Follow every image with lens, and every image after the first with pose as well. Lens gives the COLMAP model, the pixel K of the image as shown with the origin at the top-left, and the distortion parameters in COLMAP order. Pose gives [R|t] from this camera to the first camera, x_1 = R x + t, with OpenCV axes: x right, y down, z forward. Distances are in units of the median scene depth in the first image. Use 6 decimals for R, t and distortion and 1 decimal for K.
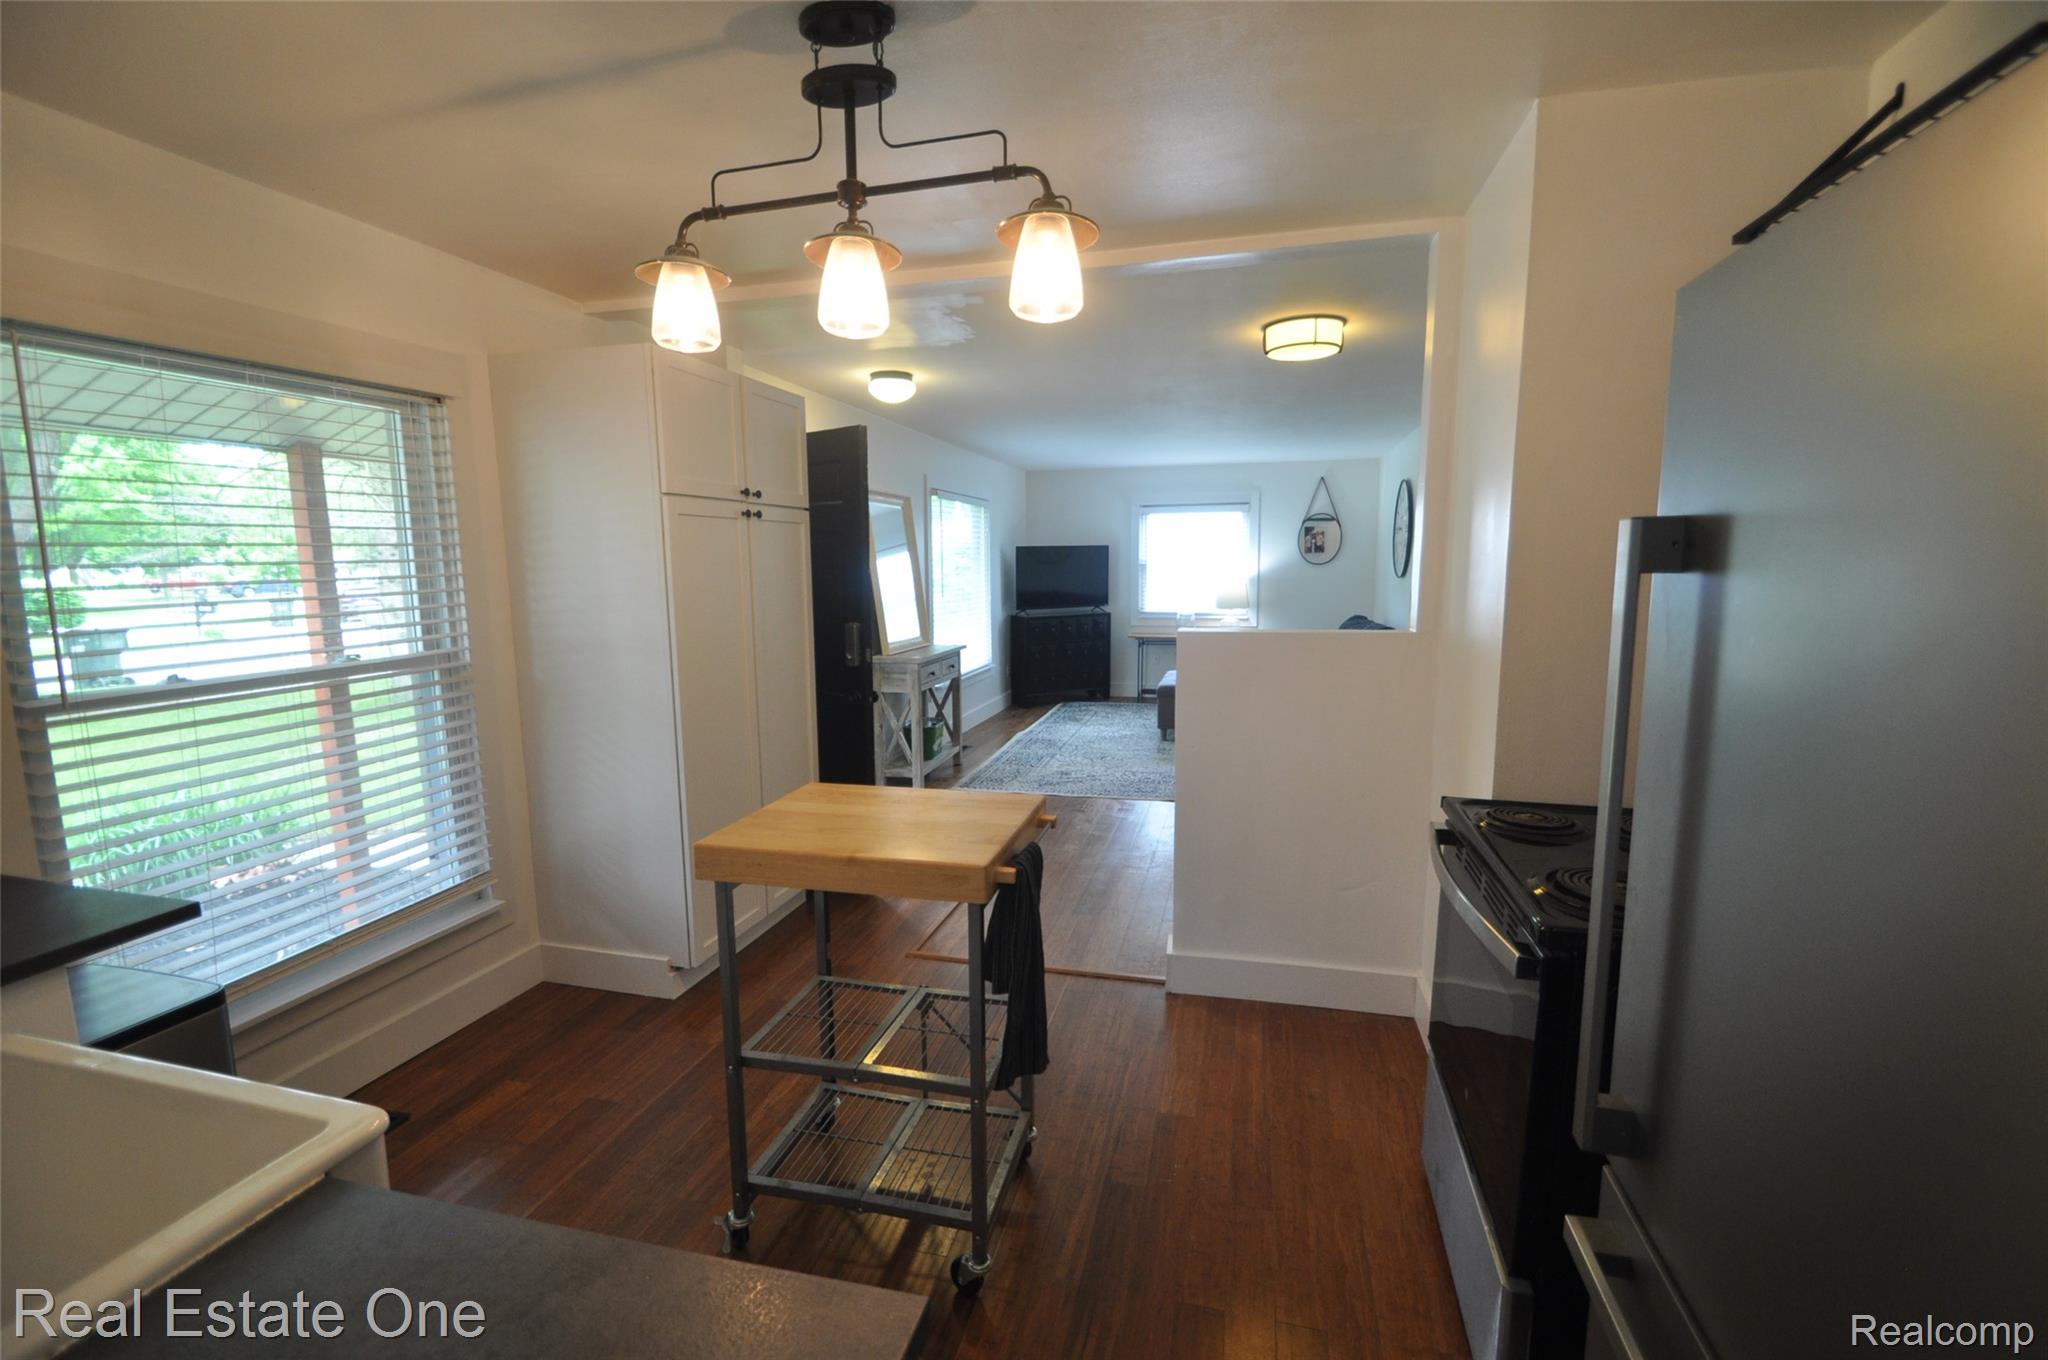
lens RADIAL K [[897.9, 0, 1015.9], [0, 897.9, 692.7], [0, 0, 1]] dist [0.005543, -0.010827]
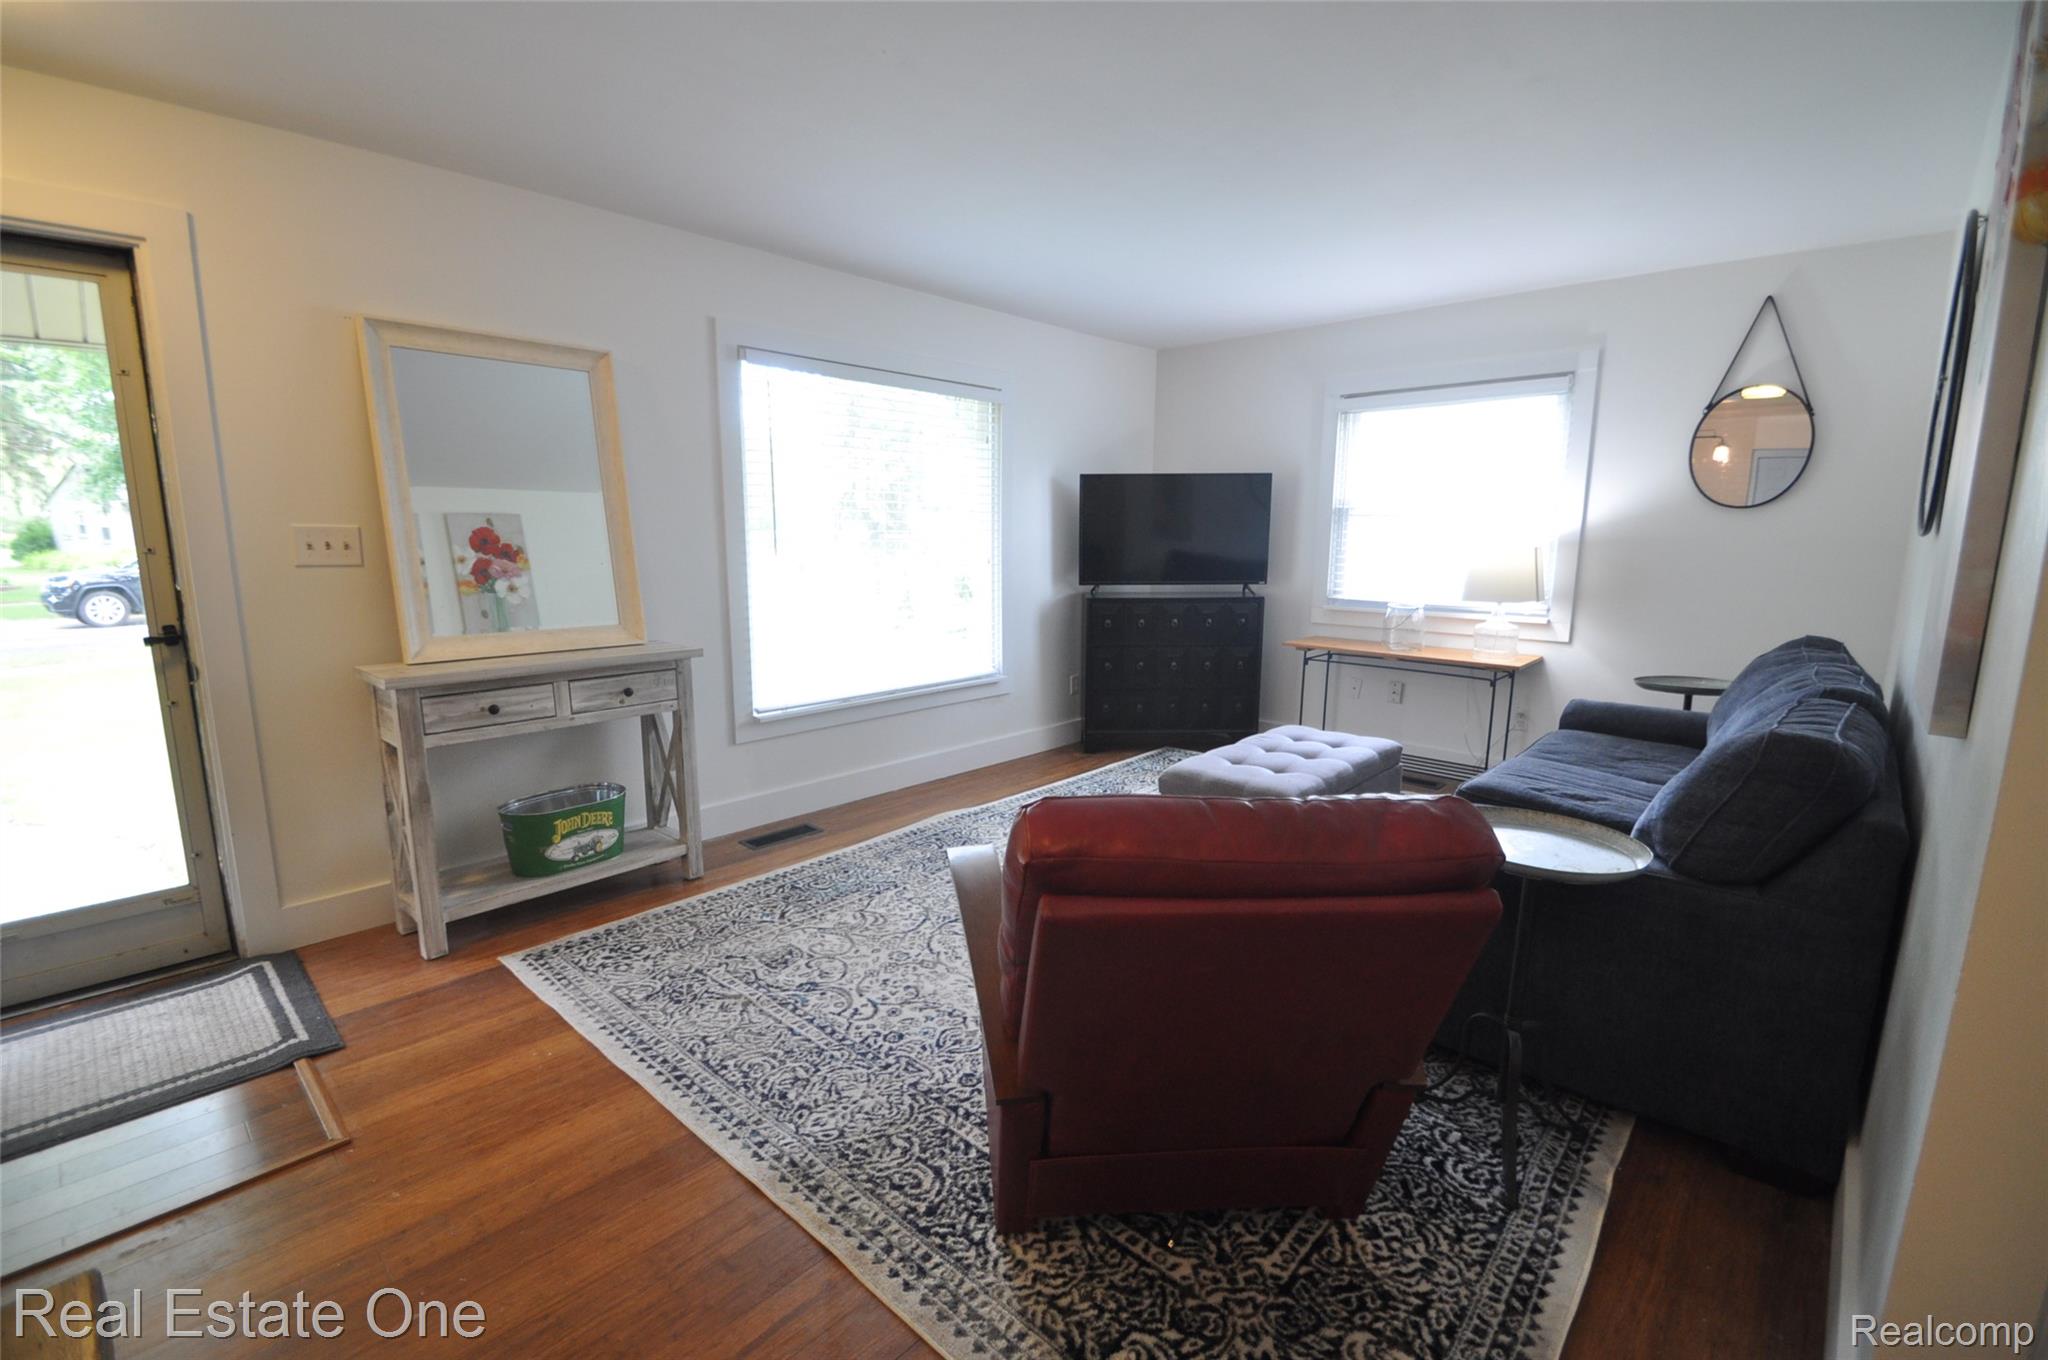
lens RADIAL K [[897.9, 0, 1018.5], [0, 897.9, 685.2], [0, 0, 1]] dist [0.005543, -0.010827]
pose [[0.881982, 0.093952, -0.461823, 0.242336], [-0.081205, 0.995567, 0.047450, -0.052026], [0.464234, -0.004347, 0.885702, 0.470564]]
